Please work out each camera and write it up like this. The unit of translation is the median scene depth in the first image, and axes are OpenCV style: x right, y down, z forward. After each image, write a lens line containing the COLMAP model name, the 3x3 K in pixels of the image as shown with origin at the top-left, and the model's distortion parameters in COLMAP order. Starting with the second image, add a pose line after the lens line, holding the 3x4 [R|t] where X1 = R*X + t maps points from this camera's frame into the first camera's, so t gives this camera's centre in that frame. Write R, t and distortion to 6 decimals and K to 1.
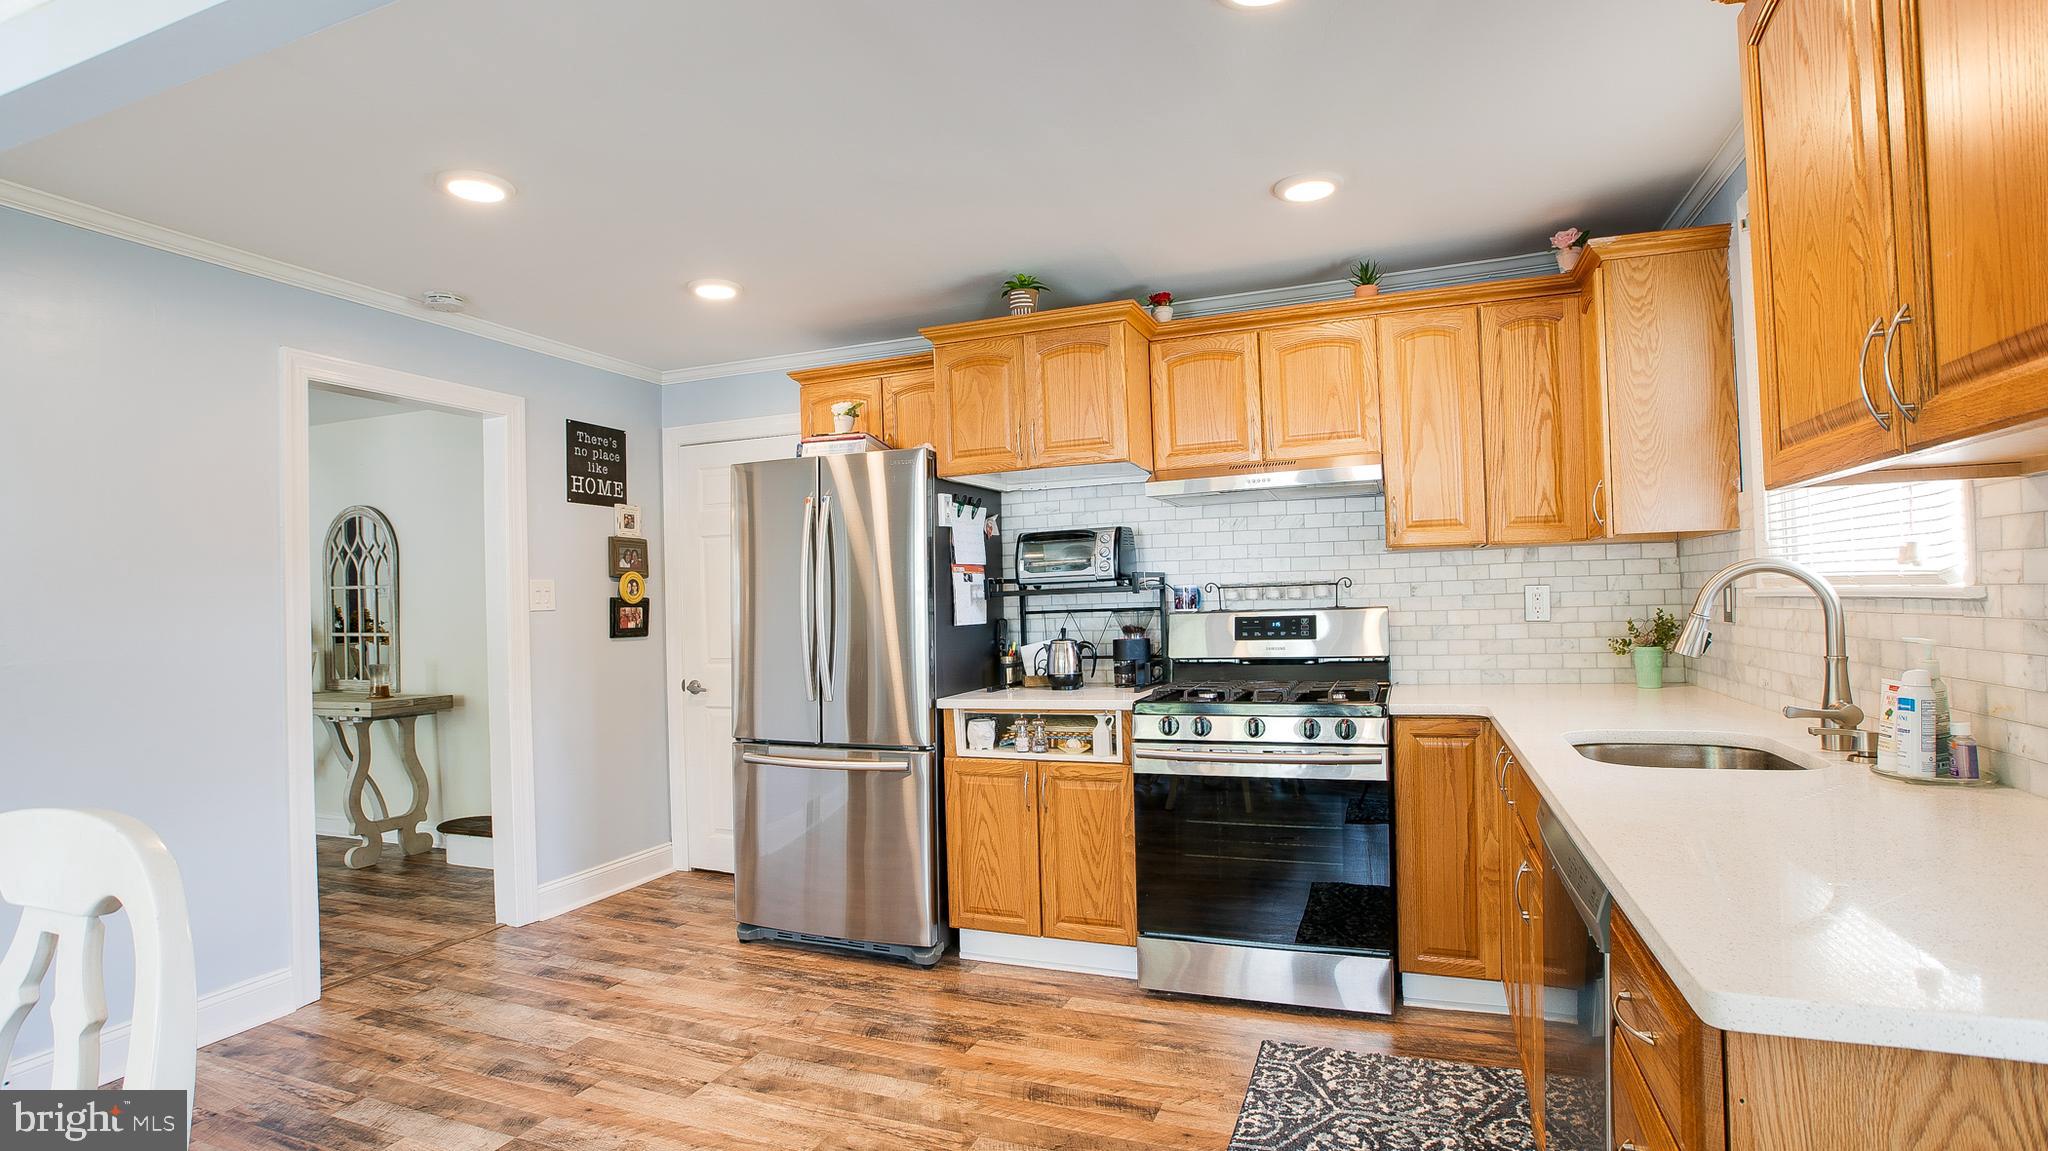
lens RADIAL K [[1002.3, 0, 1019.2], [0, 1002.3, 585.5], [0, 0, 1]] dist [-0.051789, 0.002263]
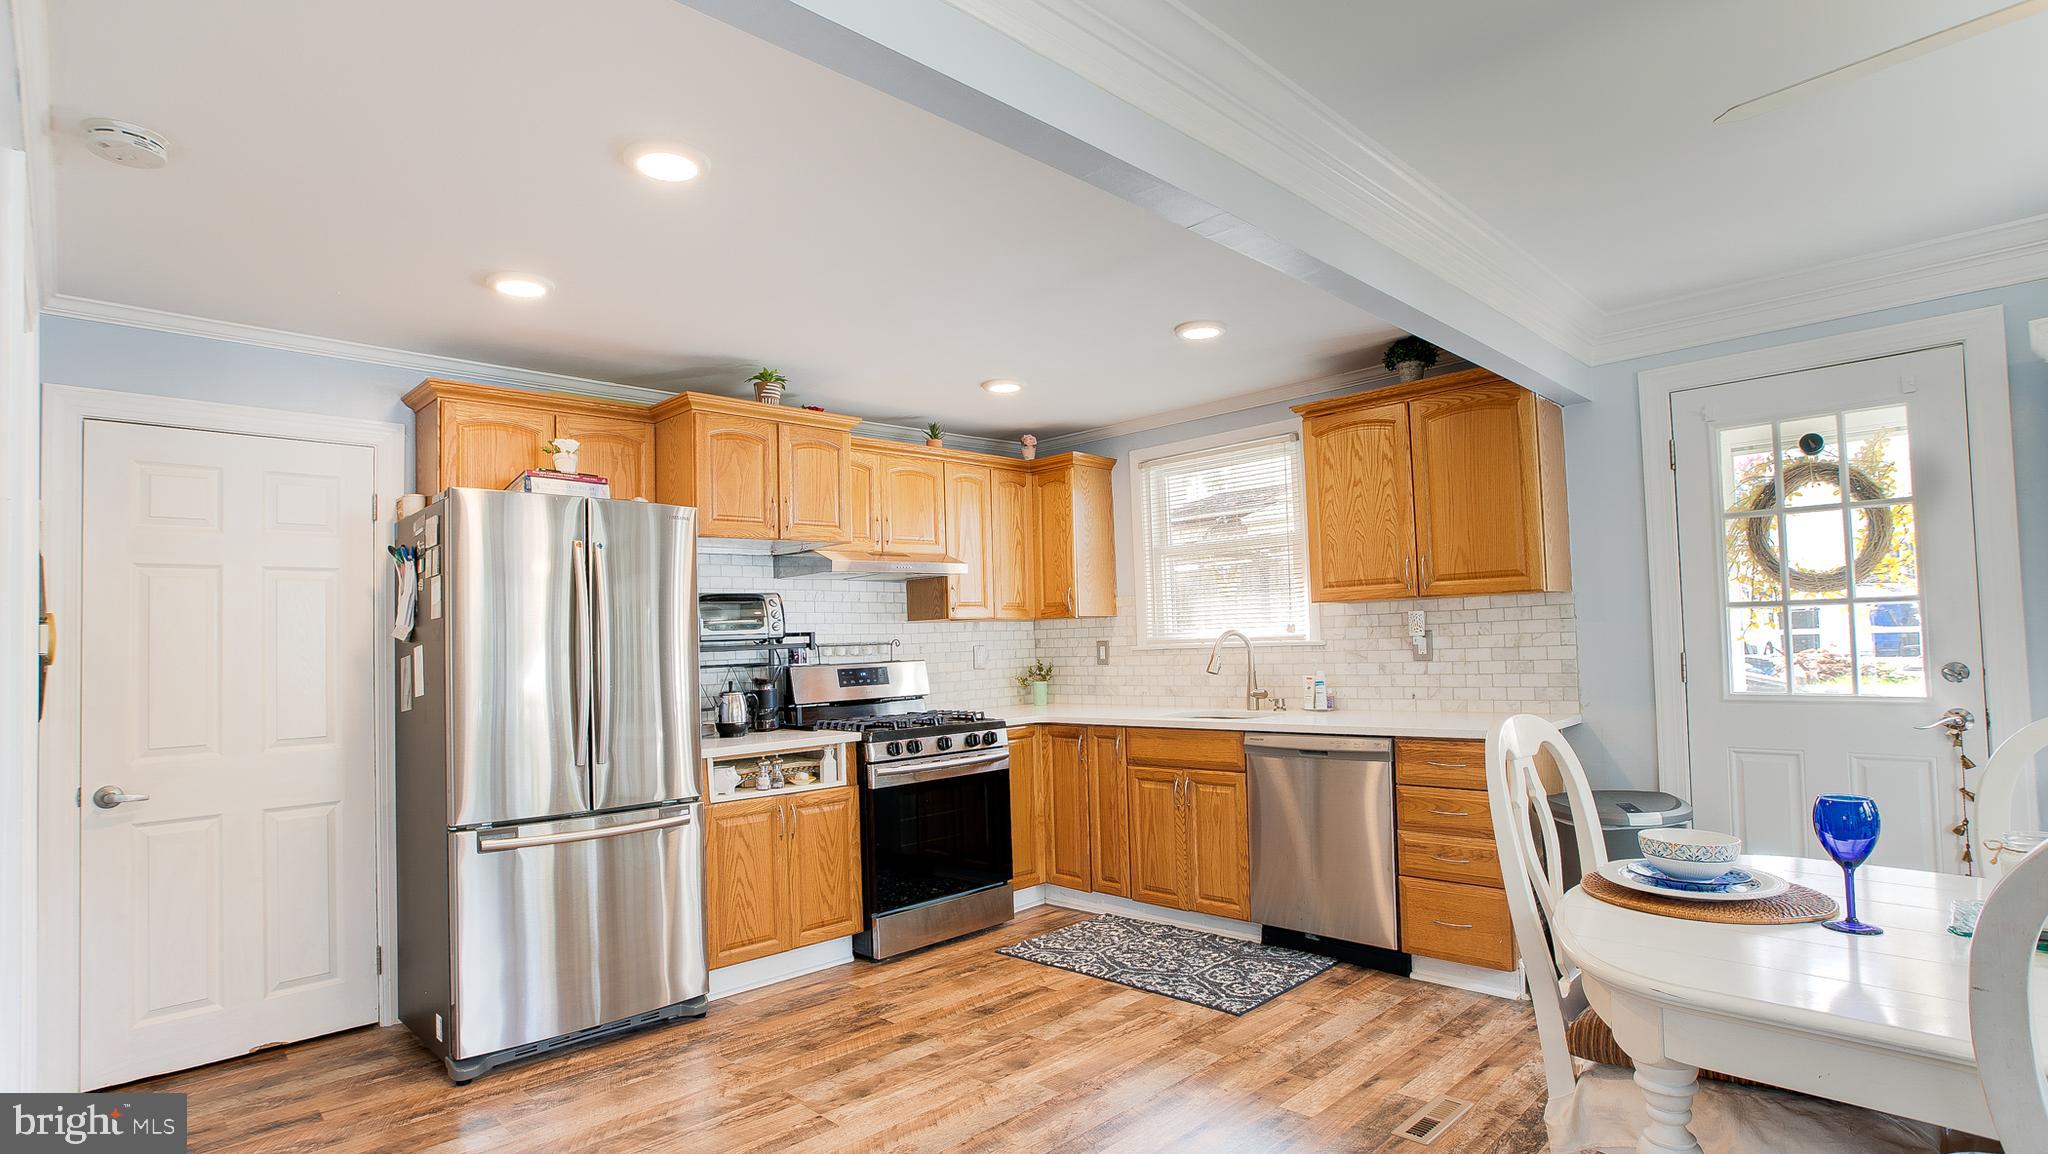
lens RADIAL K [[1002.3, 0, 1024.2], [0, 1002.3, 591.2], [0, 0, 1]] dist [-0.051789, 0.002263]
pose [[0.400115, 0.061224, 0.914418, -0.942087], [0.006959, 0.997534, -0.069834, 0.025539], [-0.916439, 0.034305, 0.398702, 0.293589]]
